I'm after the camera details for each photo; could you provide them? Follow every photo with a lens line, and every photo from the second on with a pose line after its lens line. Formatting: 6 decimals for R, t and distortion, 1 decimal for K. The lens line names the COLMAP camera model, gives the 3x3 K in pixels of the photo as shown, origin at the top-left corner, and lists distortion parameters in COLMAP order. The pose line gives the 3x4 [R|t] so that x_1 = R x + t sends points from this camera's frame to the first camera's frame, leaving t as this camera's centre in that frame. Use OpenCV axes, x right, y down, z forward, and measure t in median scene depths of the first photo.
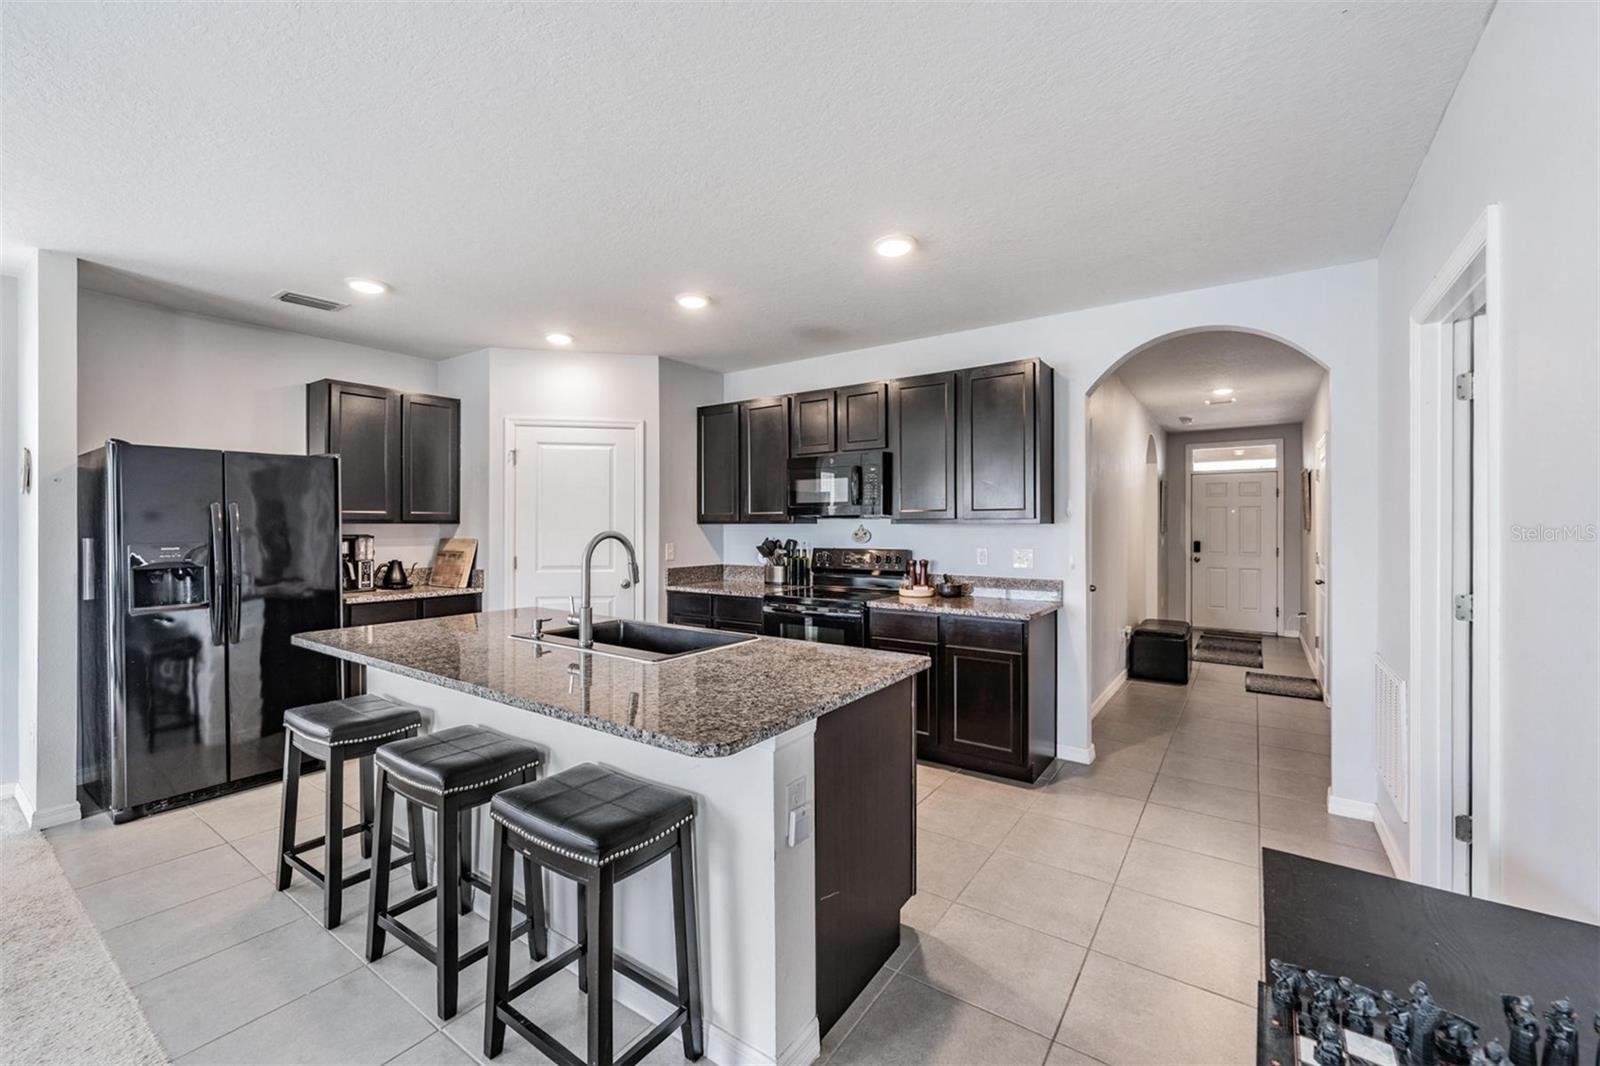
lens RADIAL K [[646.8, 0, 807.7], [0, 646.8, 526.5], [0, 0, 1]] dist [-0.001177, -0.000728]
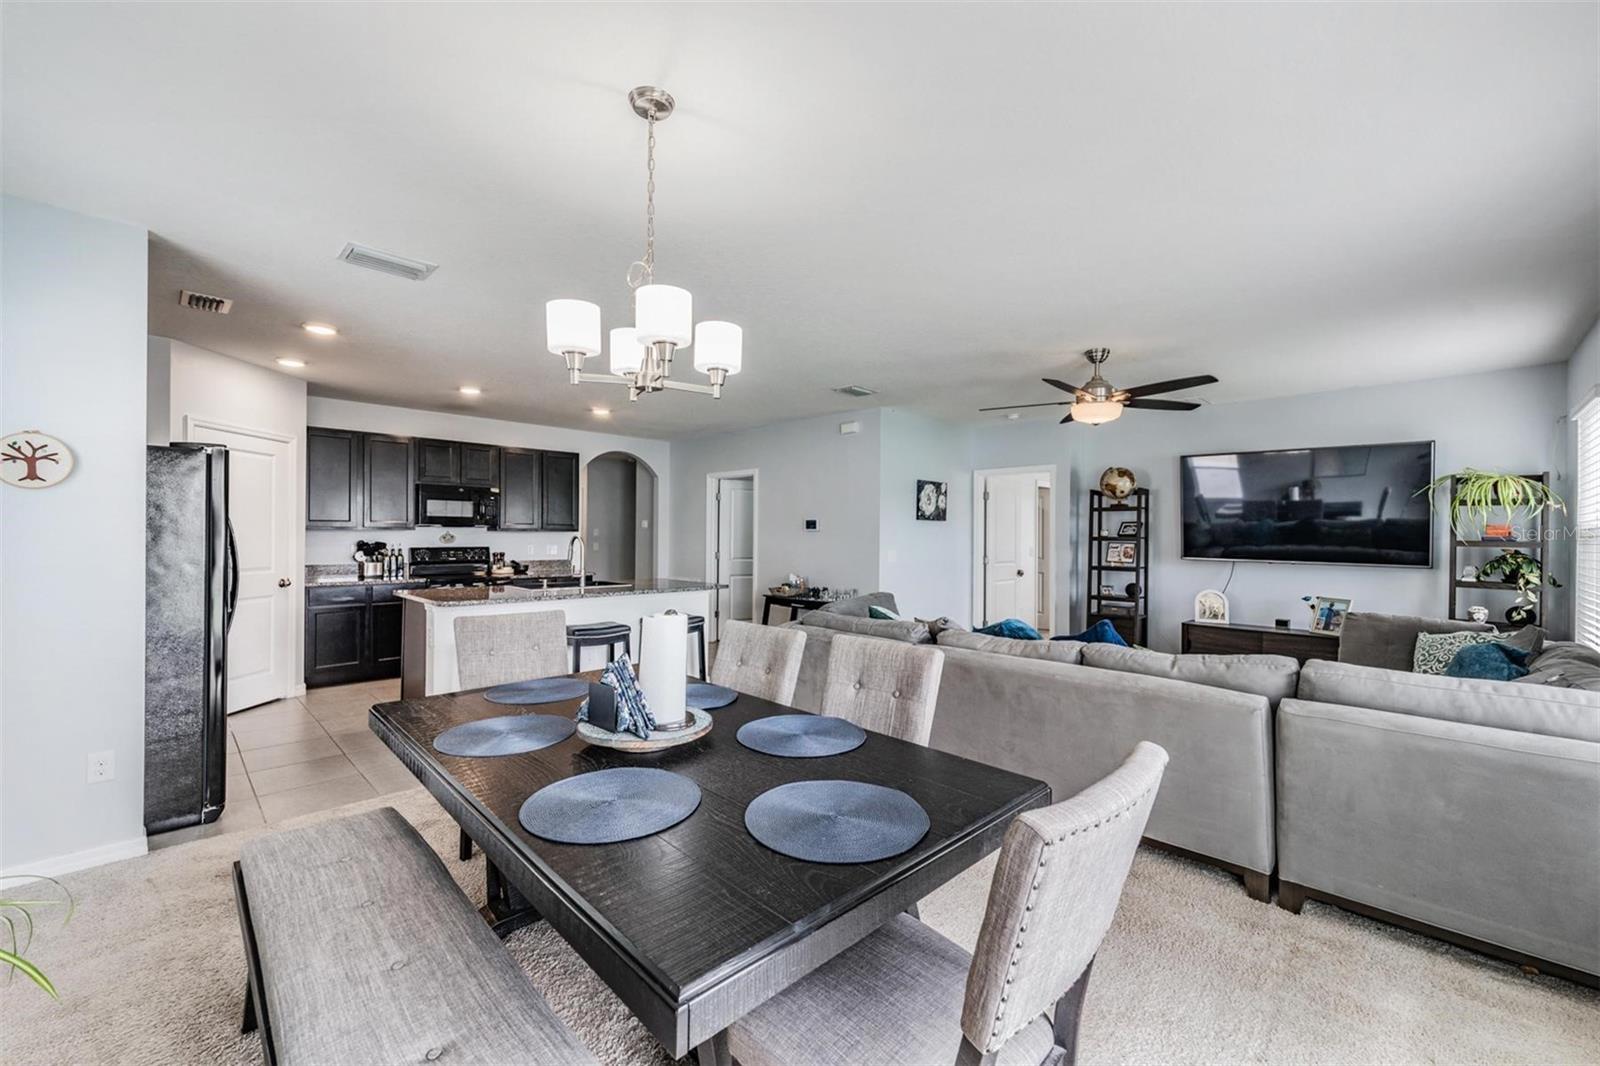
lens RADIAL K [[646.8, 0, 803.7], [0, 646.8, 535.1], [0, 0, 1]] dist [-0.001177, -0.000728]
pose [[0.164262, 0.000353, 0.986417, -1.403329], [-0.005015, 0.999987, 0.000477, 0.002022], [-0.986404, -0.005026, 0.164261, -0.057643]]
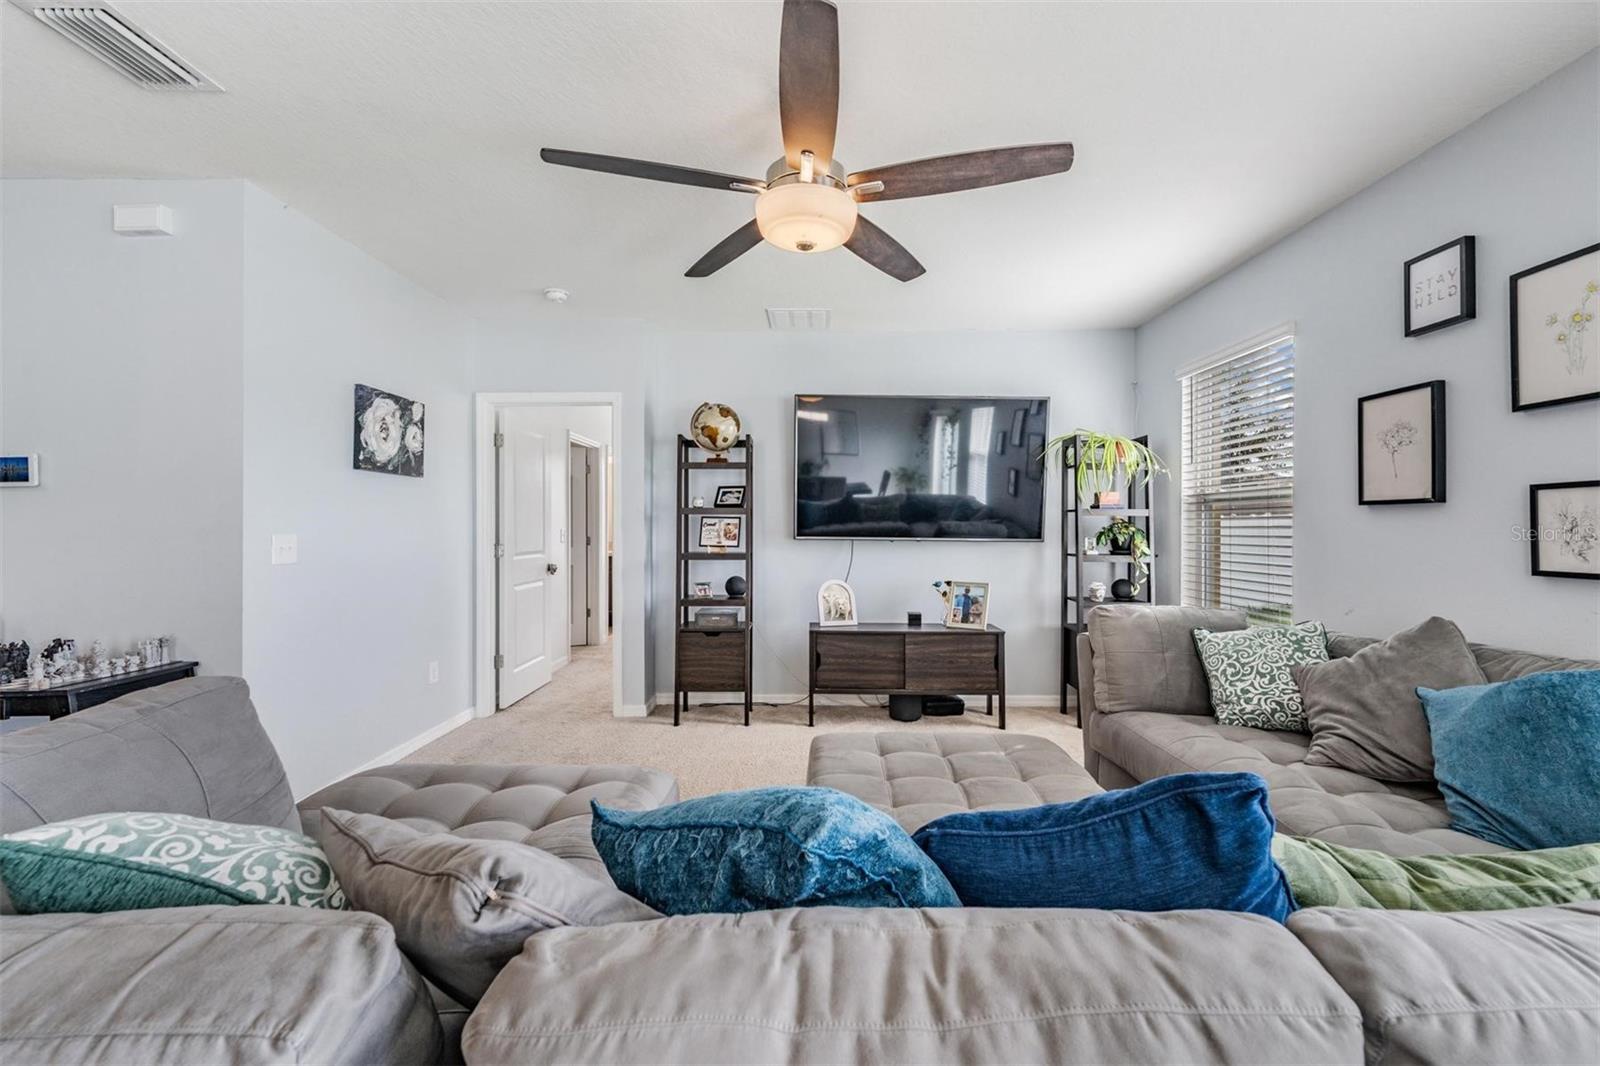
lens RADIAL K [[646.8, 0, 797.1], [0, 646.8, 519.0], [0, 0, 1]] dist [-0.001177, -0.000728]
pose [[-0.563312, 0.007530, 0.826210, -0.675496], [0.002937, 0.999970, -0.007111, 0.027794], [-0.826239, -0.001579, -0.563318, -0.073058]]
